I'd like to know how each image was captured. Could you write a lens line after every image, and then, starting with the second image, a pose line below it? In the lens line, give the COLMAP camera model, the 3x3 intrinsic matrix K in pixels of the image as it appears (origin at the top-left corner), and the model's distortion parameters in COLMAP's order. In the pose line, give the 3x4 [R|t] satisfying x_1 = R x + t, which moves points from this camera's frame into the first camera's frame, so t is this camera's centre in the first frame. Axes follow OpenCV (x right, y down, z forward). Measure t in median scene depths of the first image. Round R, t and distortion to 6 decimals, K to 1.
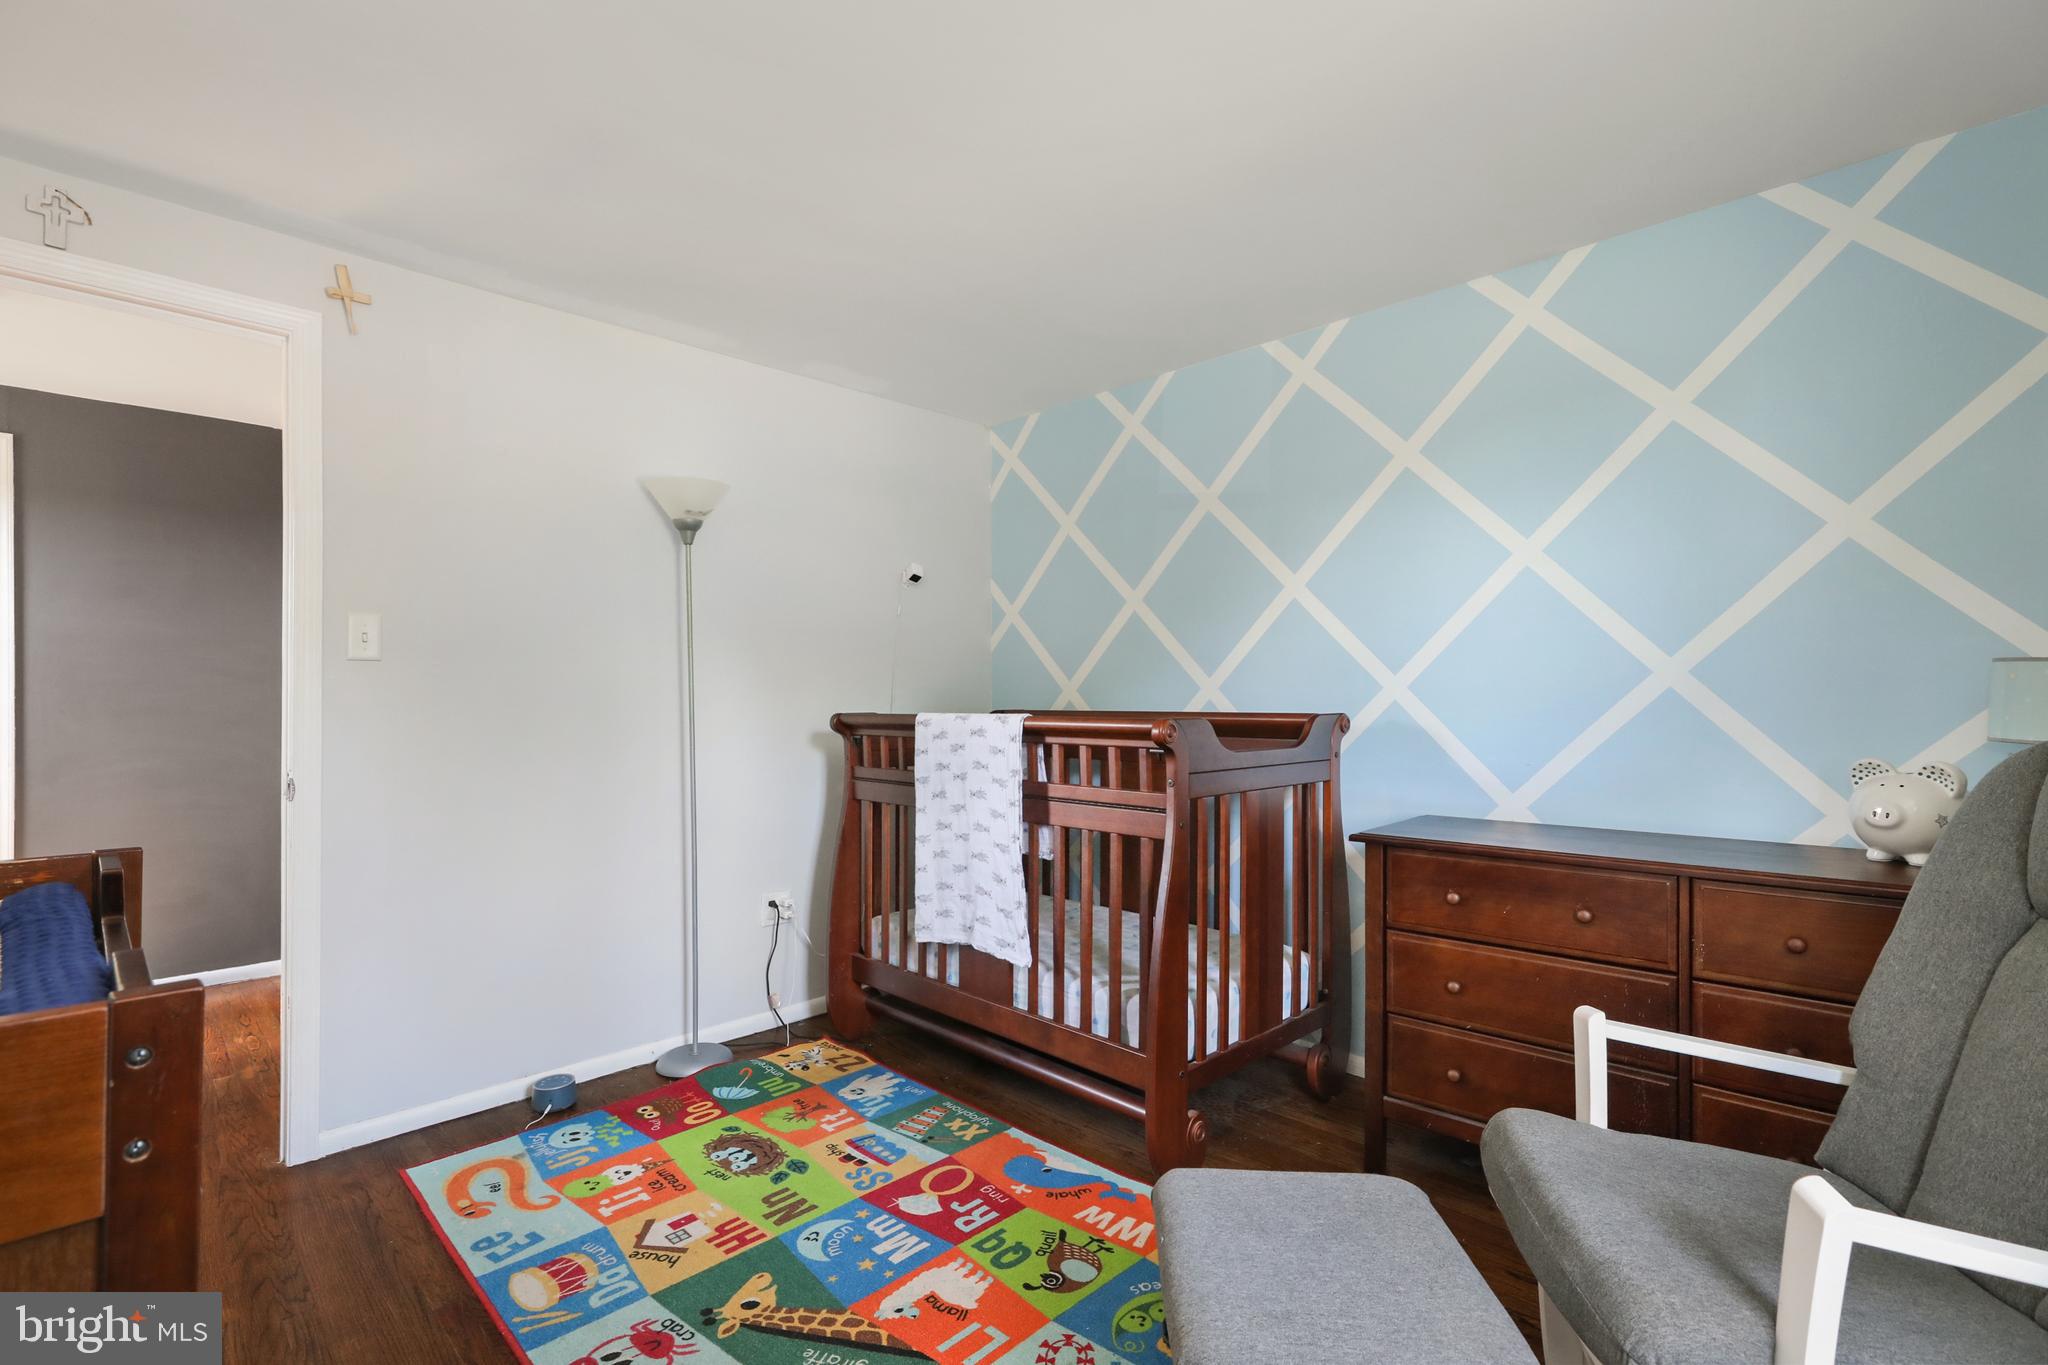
lens RADIAL K [[932.2, 0, 1025.6], [0, 932.2, 677.3], [0, 0, 1]] dist [-0.002072, 0.000049]
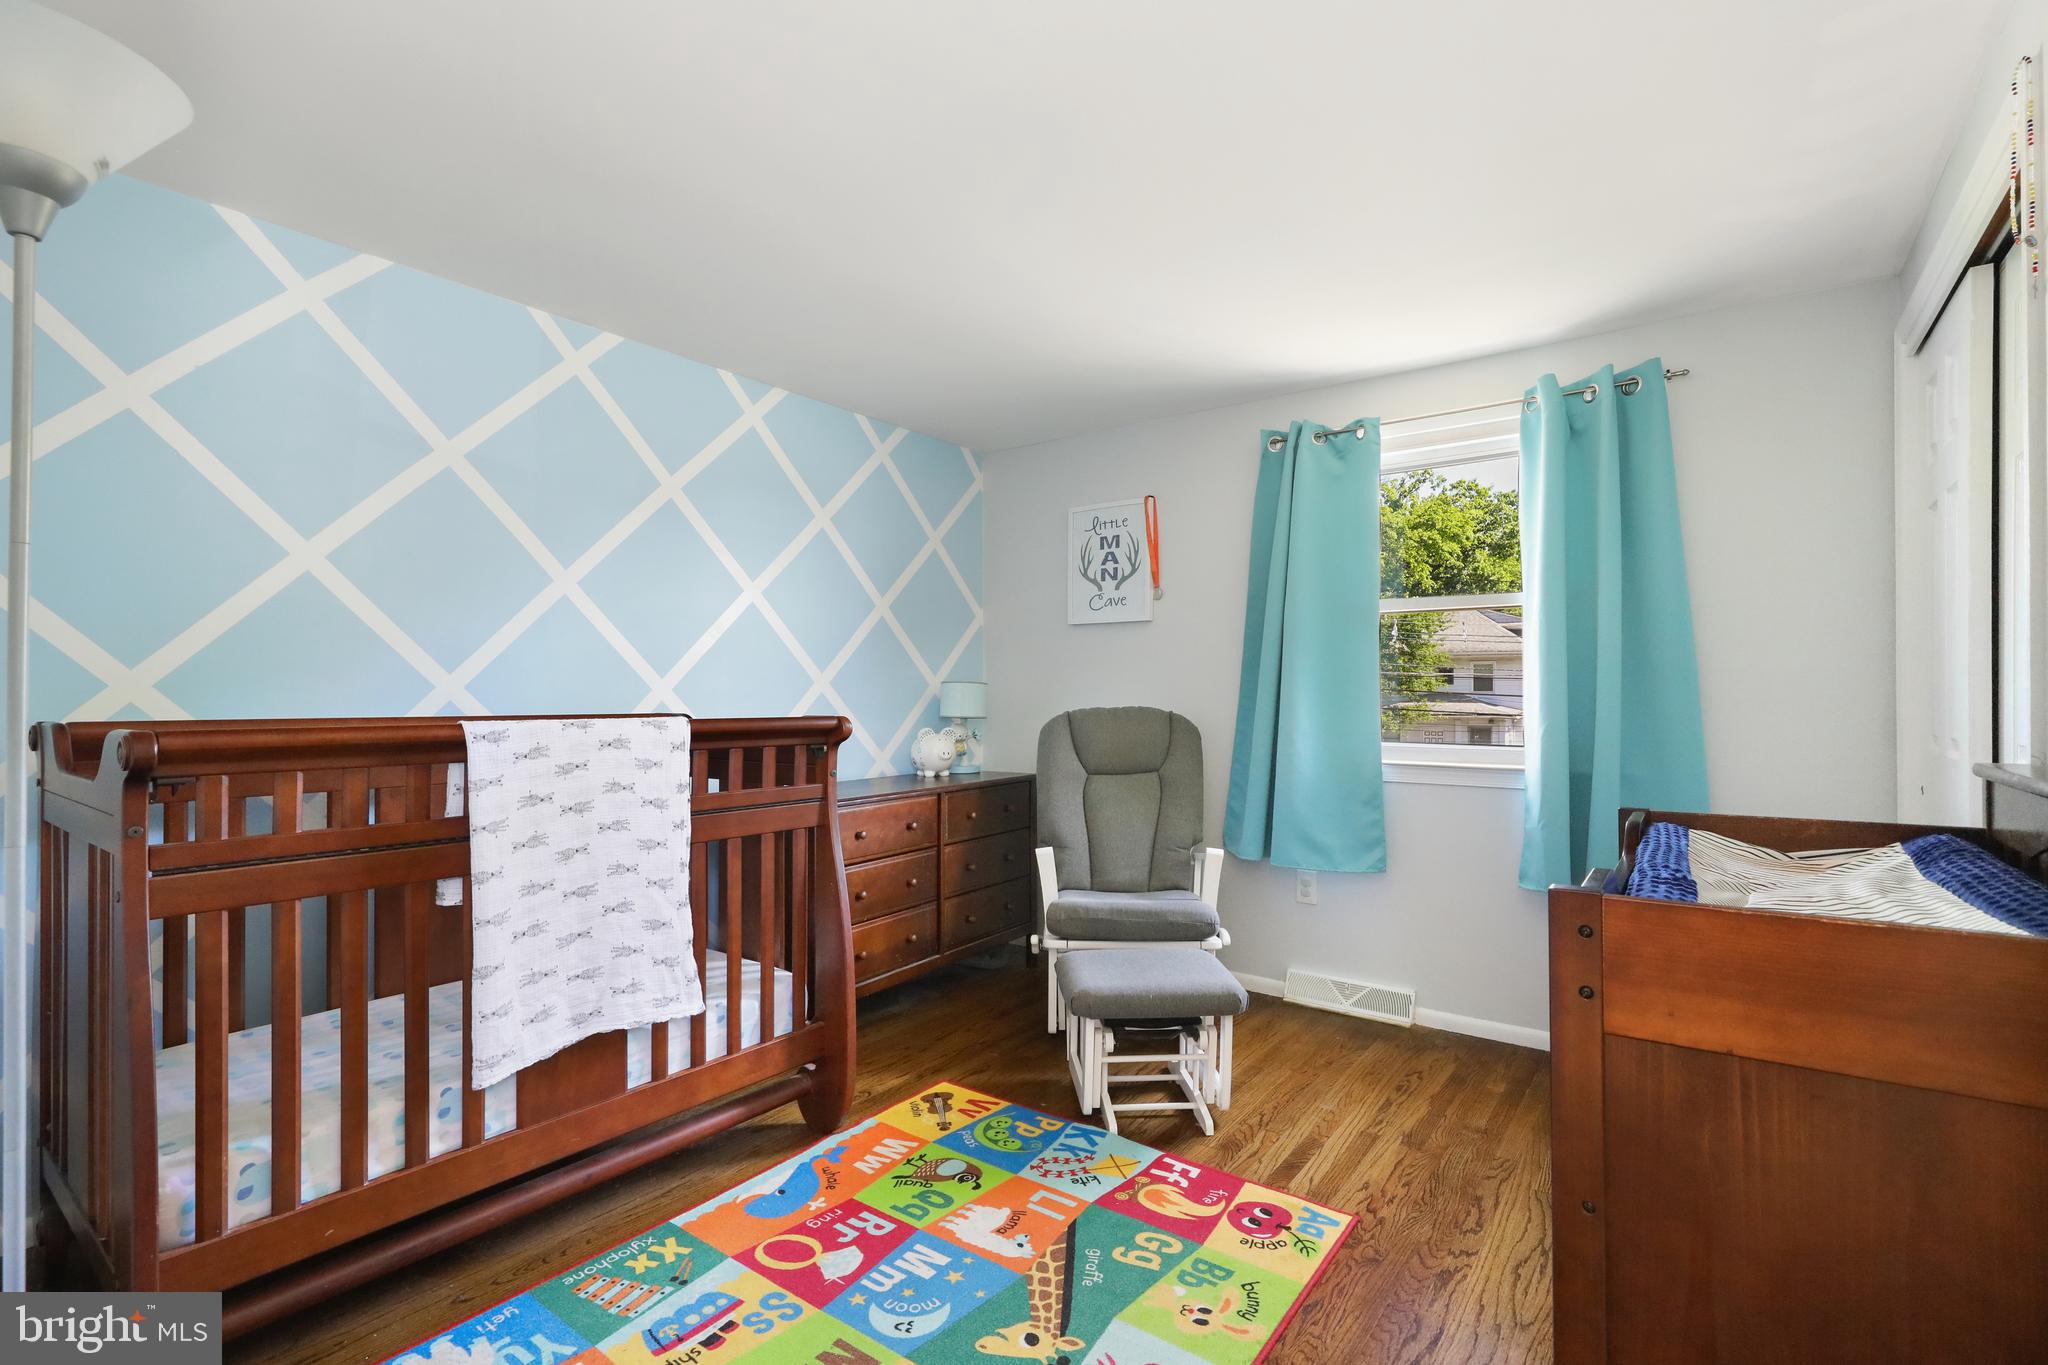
lens RADIAL K [[932.2, 0, 1025.6], [0, 932.2, 677.3], [0, 0, 1]] dist [-0.002072, 0.000049]
pose [[-0.139221, 0.026014, 0.989920, -0.921678], [-0.016244, 0.999460, -0.028550, 0.023839], [-0.990128, -0.020055, -0.138724, 0.851609]]
